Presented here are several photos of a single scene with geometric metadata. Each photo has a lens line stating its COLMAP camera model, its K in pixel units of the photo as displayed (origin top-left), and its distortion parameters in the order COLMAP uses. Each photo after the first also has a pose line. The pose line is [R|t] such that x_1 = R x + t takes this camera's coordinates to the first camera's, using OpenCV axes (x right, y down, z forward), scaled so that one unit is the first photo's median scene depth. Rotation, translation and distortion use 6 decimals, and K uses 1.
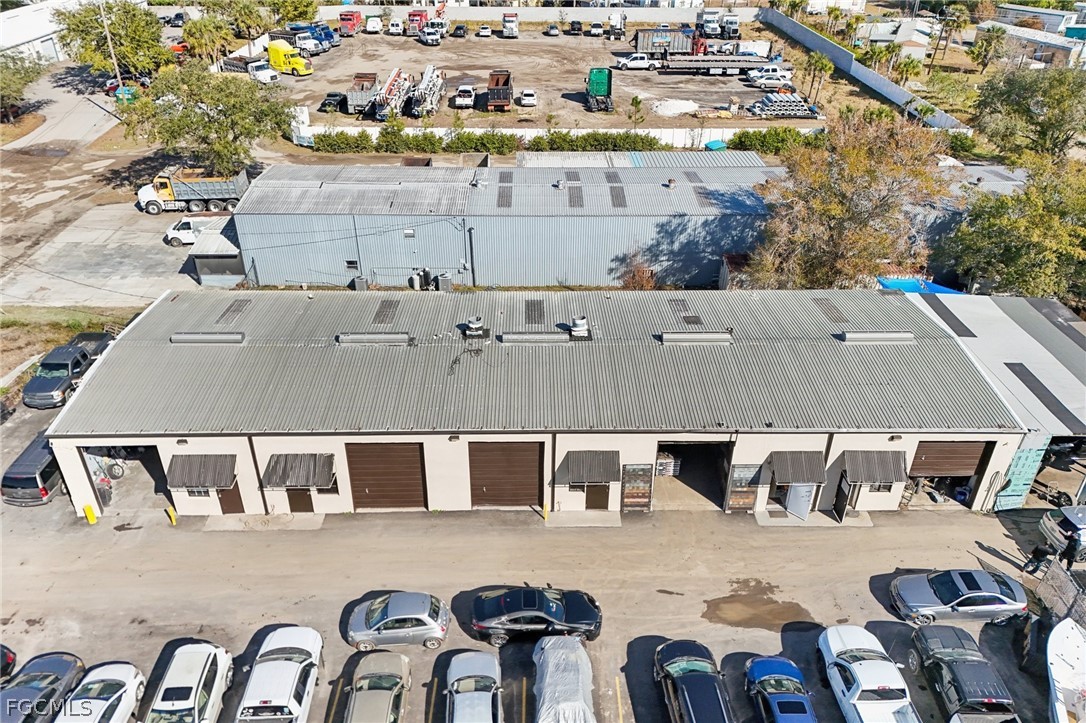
lens RADIAL K [[796.3, 0, 543.0], [0, 796.3, 361.5], [0, 0, 1]] dist [0.069788, -0.069742]
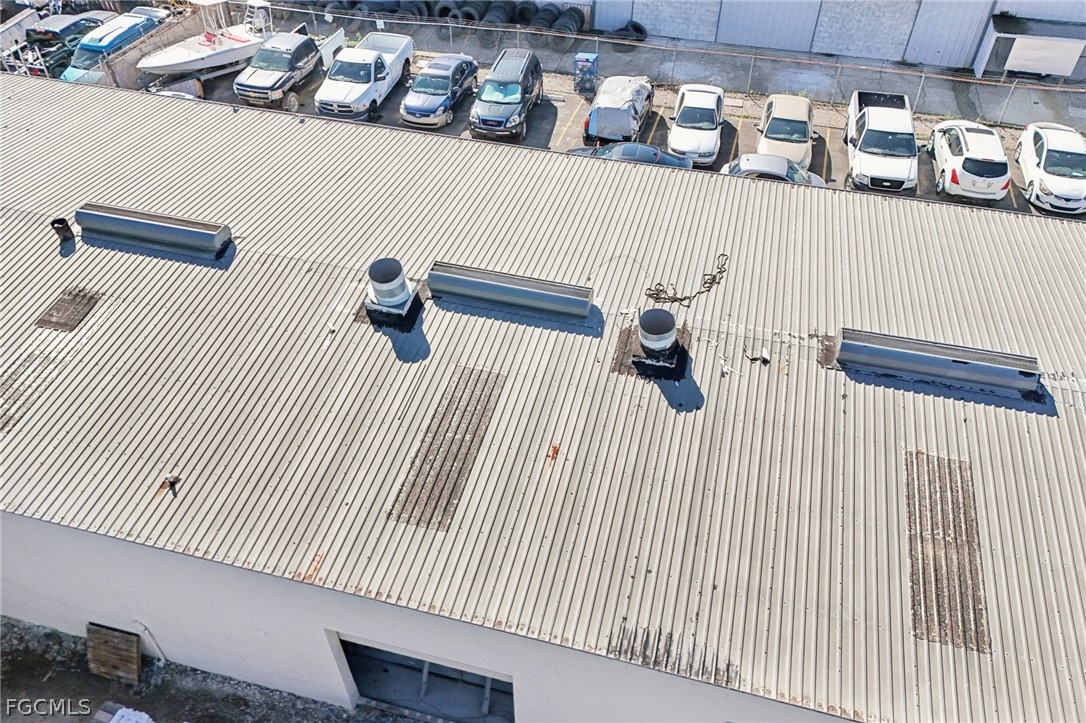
lens RADIAL K [[807.4, 0, 543.9], [0, 807.4, 353.6], [0, 0, 1]] dist [0.070530, -0.073662]
pose [[-0.962700, -0.196381, 0.186128, -0.095731], [0.128848, 0.272160, 0.953586, -0.361463], [-0.237923, 0.942000, -0.236705, 0.993677]]
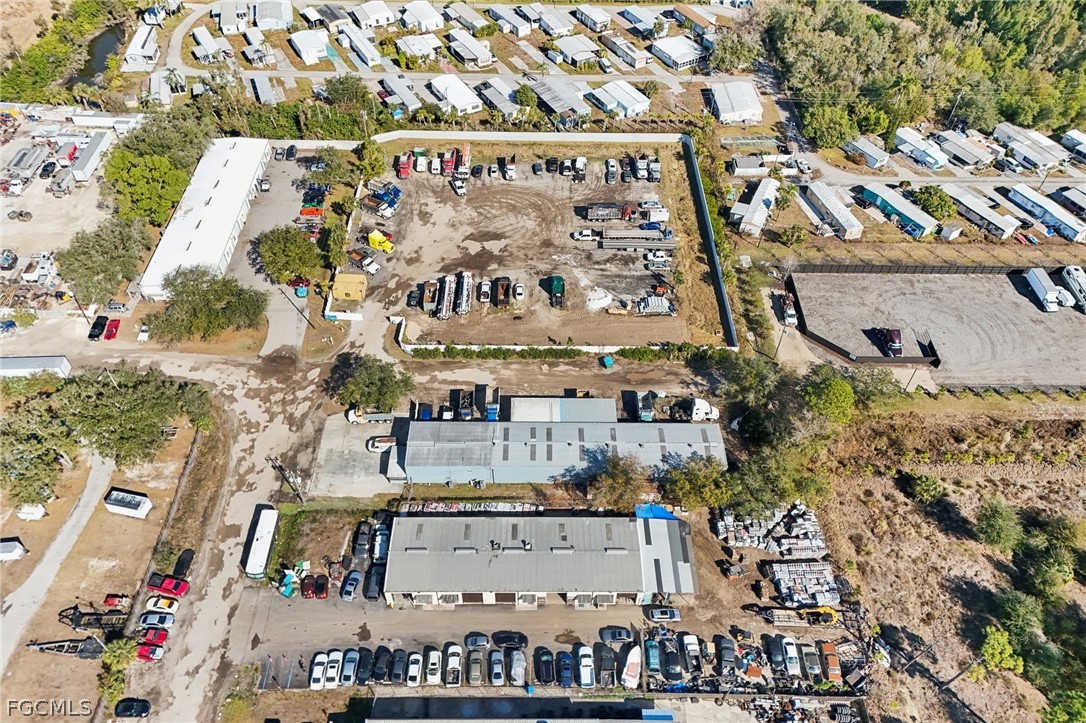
lens RADIAL K [[807.4, 0, 543.9], [0, 807.4, 353.6], [0, 0, 1]] dist [0.070530, -0.073662]
pose [[0.999906, 0.013111, -0.003928, 0.103108], [-0.011567, 0.962918, 0.269545, -1.530300], [0.007317, -0.269474, 0.962980, -1.793555]]
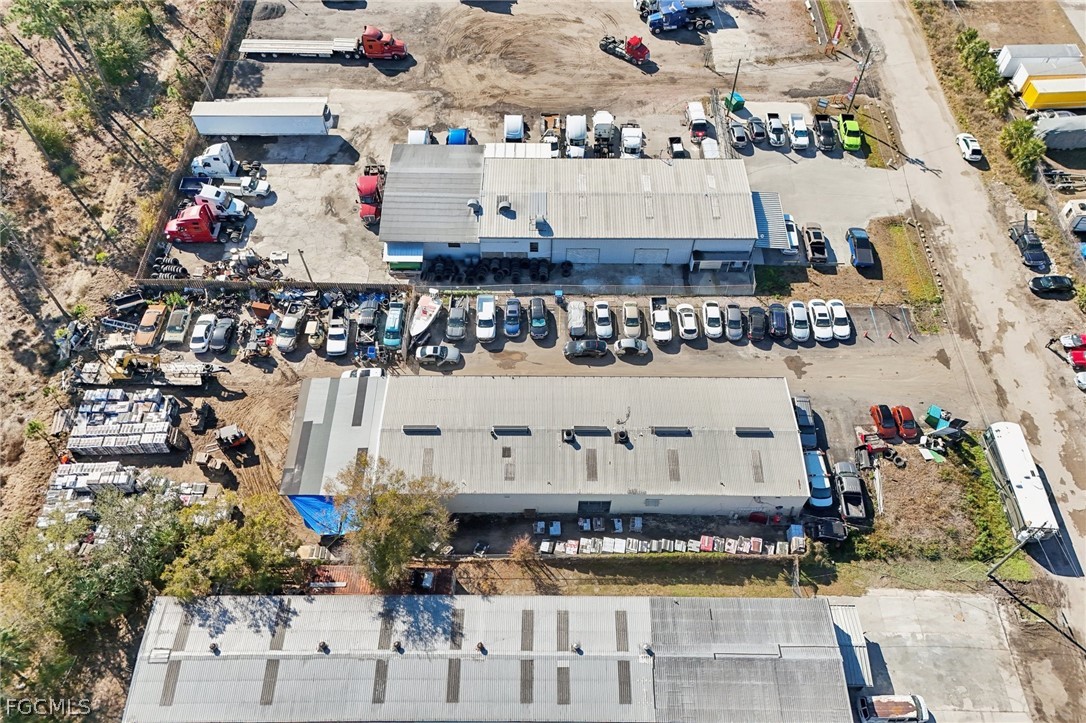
lens RADIAL K [[789.1, 0, 543.0], [0, 789.1, 361.5], [0, 0, 1]] dist [0.088014, -0.099682]
pose [[-0.999695, -0.024686, -0.000107, 0.101579], [-0.001113, 0.040713, 0.999170, -1.784469], [-0.024661, 0.998866, -0.040728, 0.808536]]
